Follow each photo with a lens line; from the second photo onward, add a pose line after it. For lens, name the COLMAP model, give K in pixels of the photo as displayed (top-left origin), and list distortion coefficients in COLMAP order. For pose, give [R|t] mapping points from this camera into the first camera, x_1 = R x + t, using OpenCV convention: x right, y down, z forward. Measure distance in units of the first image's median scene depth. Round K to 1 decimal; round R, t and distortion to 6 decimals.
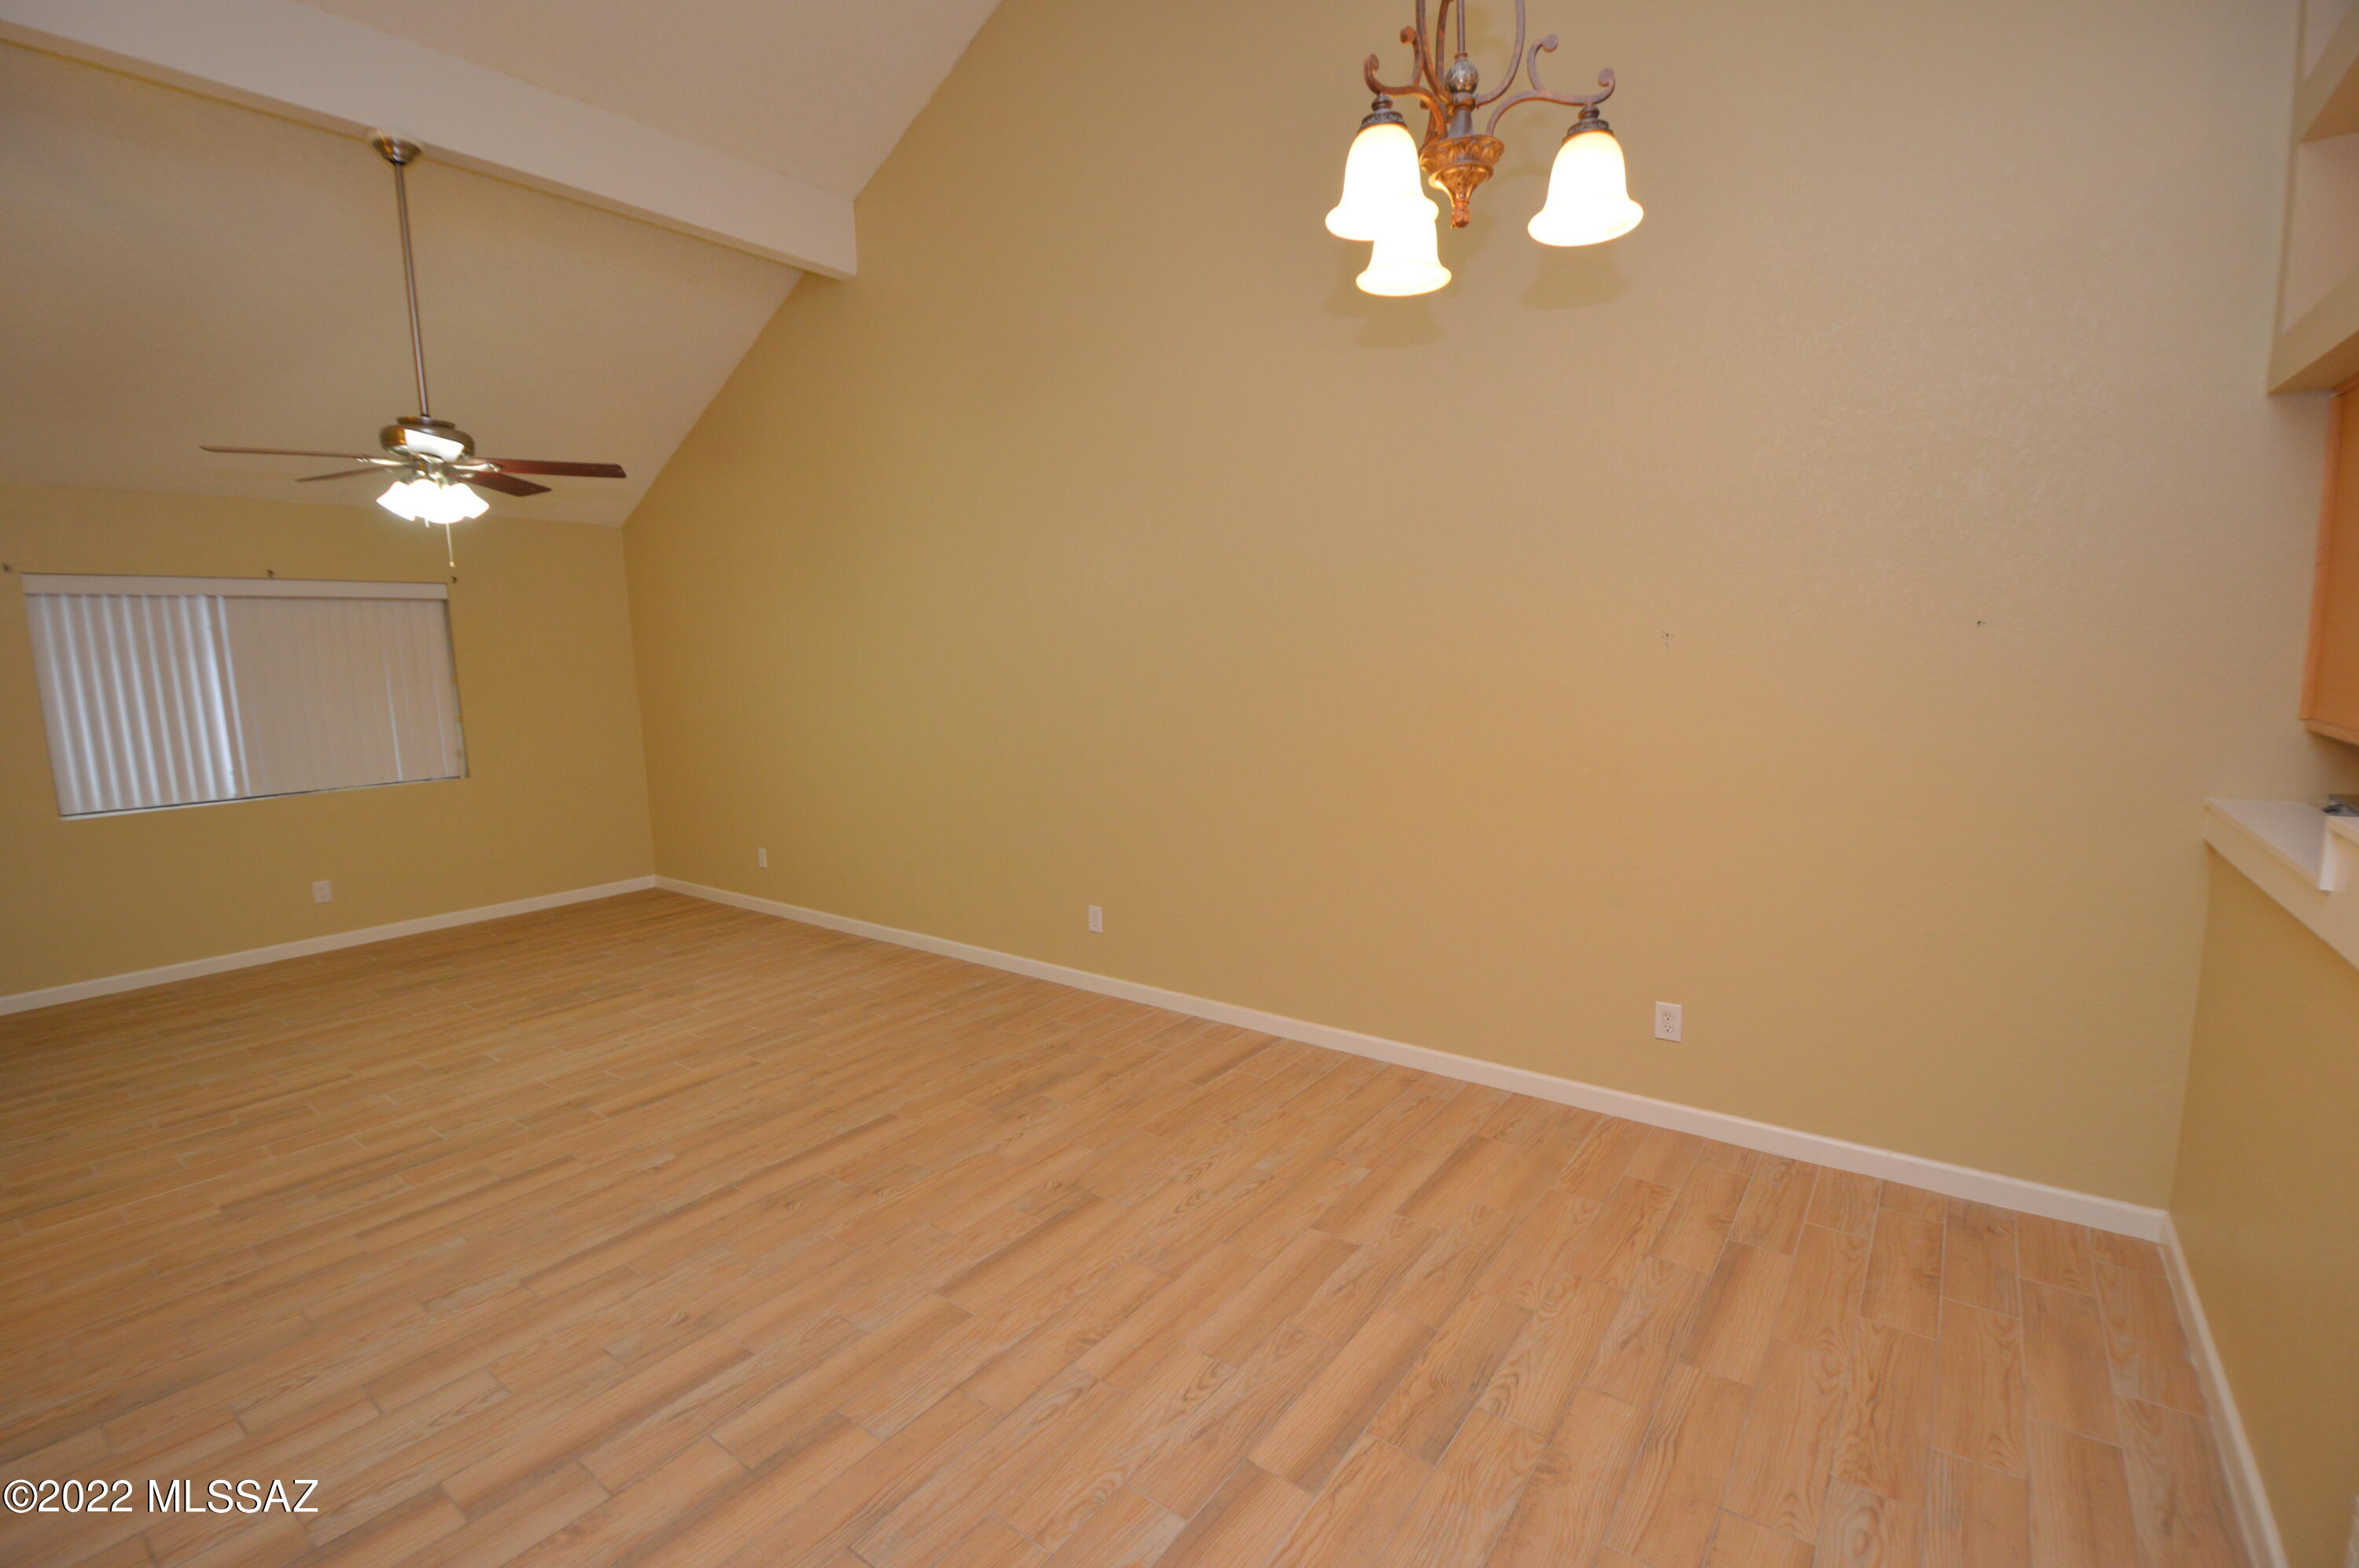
lens RADIAL K [[1052.7, 0, 1162.0], [0, 1052.7, 787.3], [0, 0, 1]] dist [-0.002356, -0.010113]
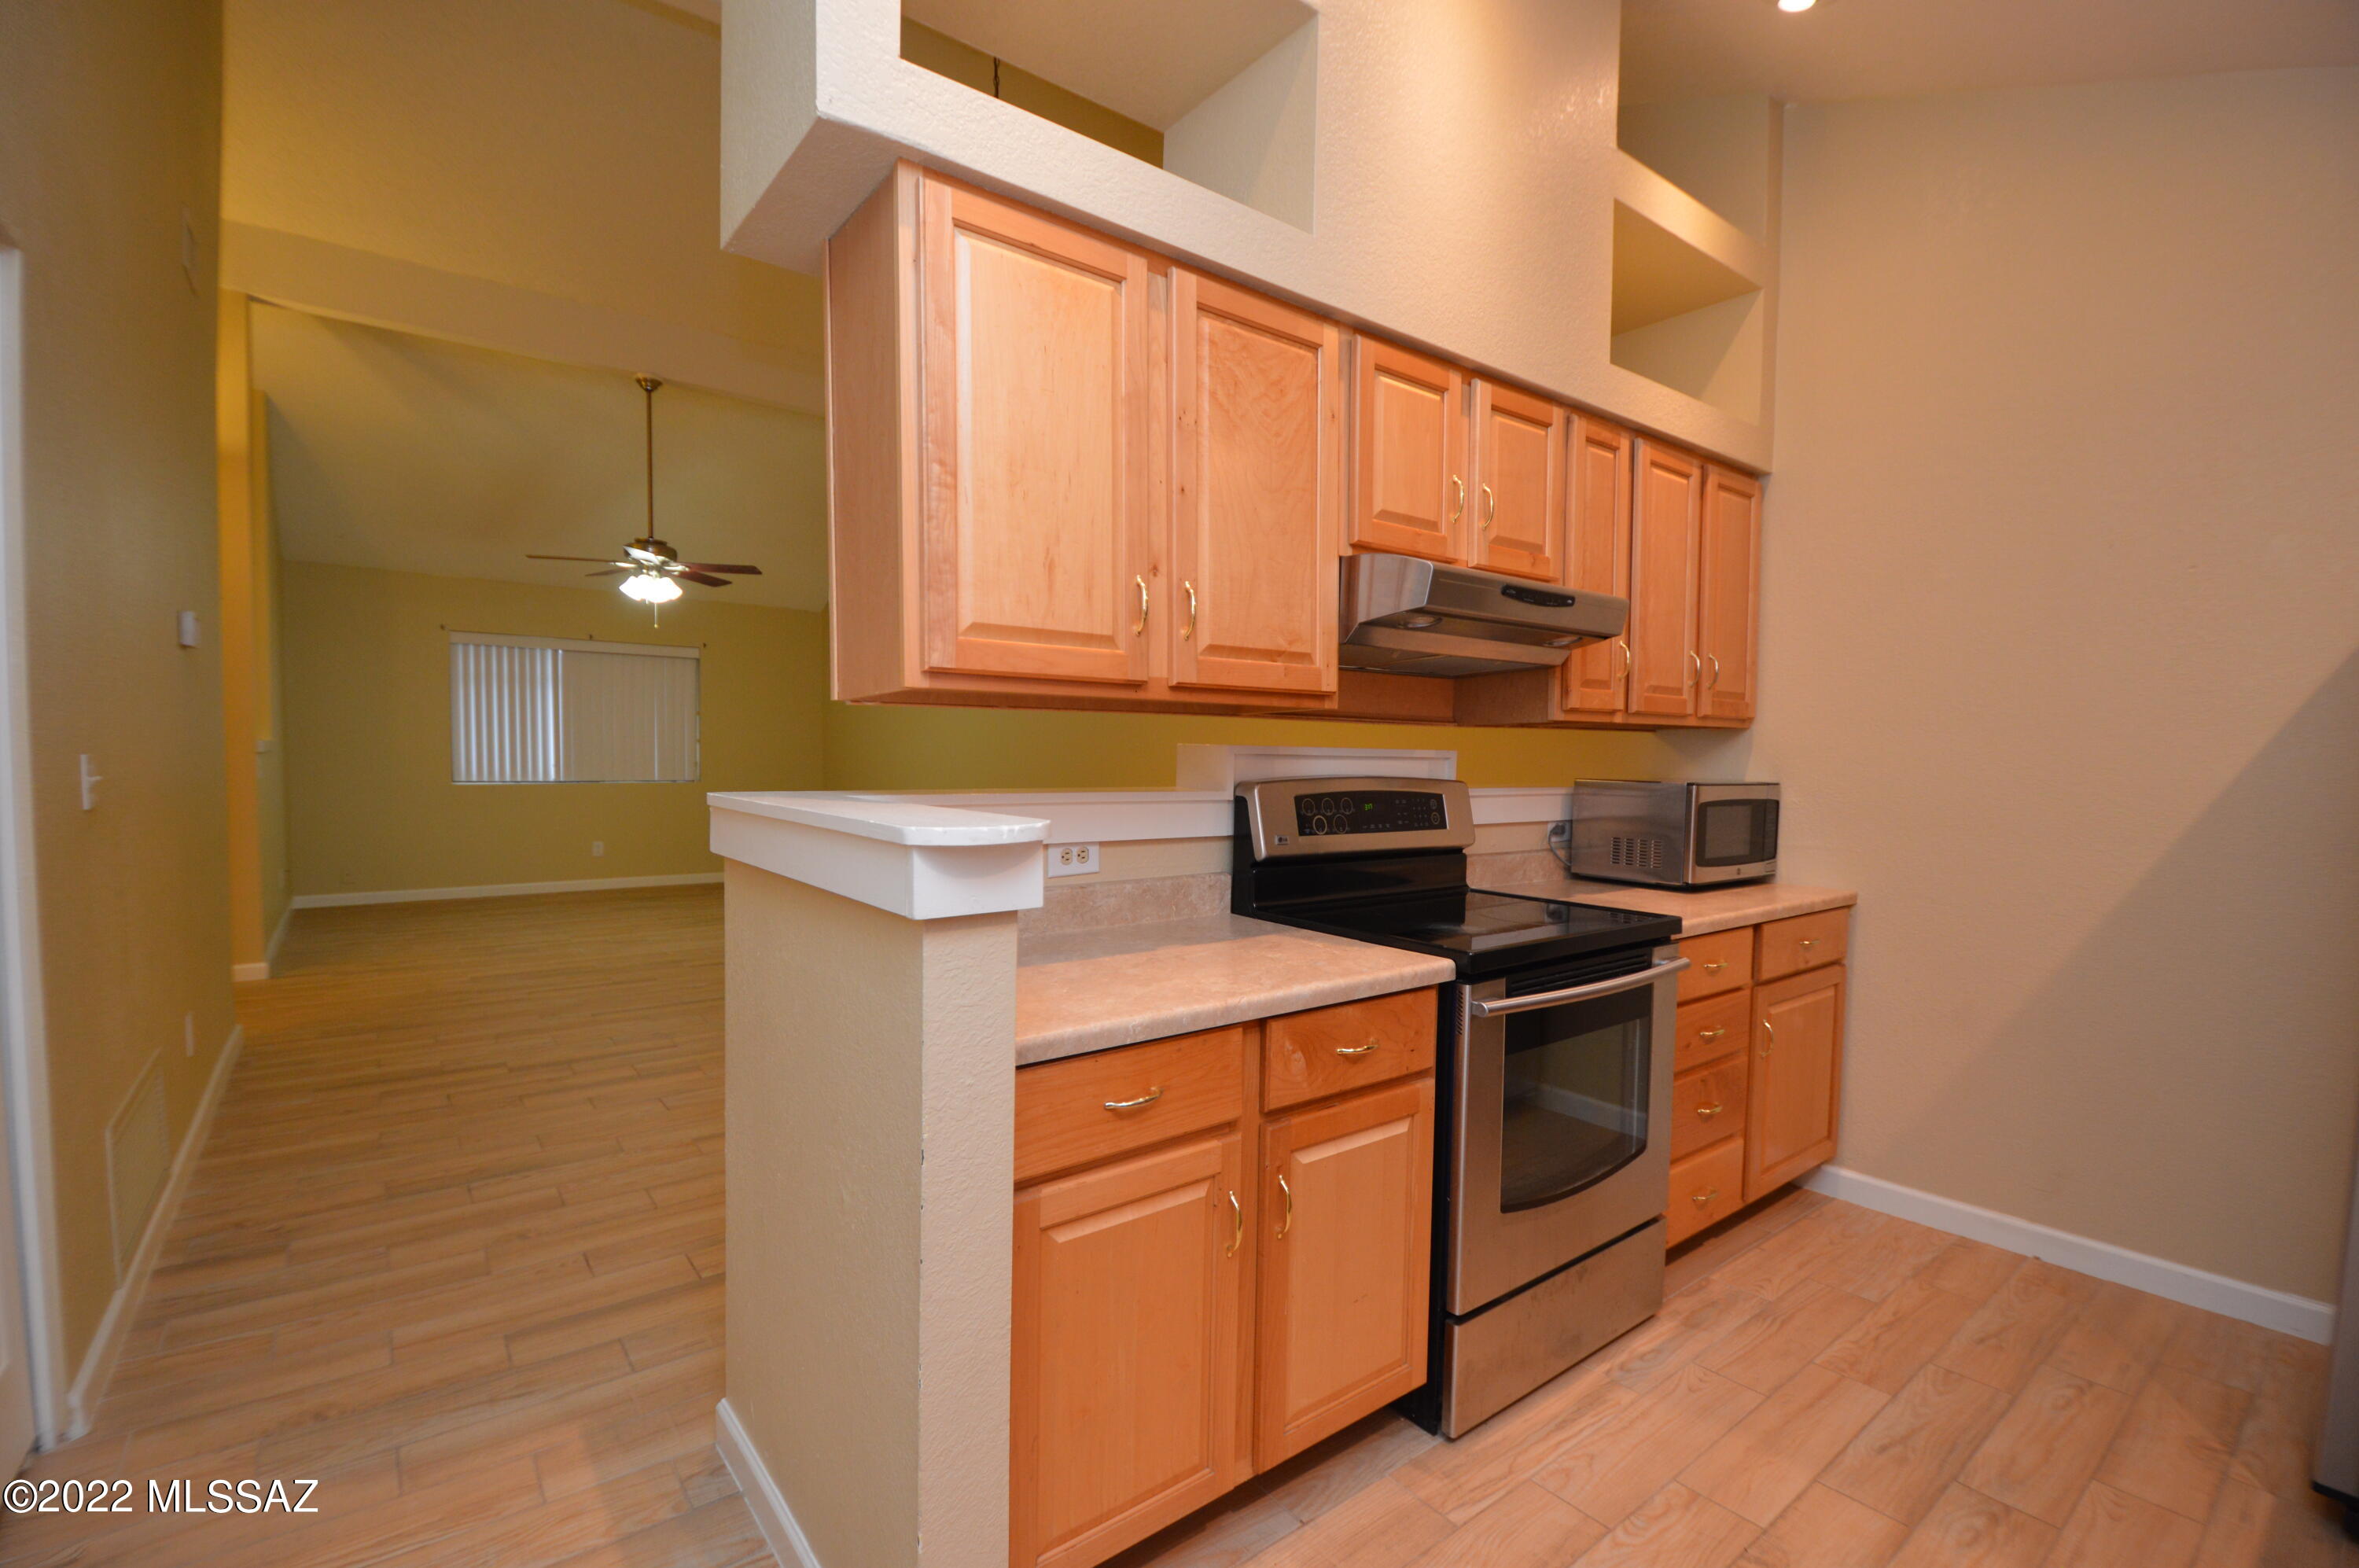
lens RADIAL K [[1052.7, 0, 1194.7], [0, 1052.7, 796.1], [0, 0, 1]] dist [-0.002356, -0.010113]
pose [[0.967831, 0.050679, -0.246446, 0.591191], [-0.071668, 0.994456, -0.076949, 0.123536], [0.241180, 0.092136, 0.966097, -0.377250]]
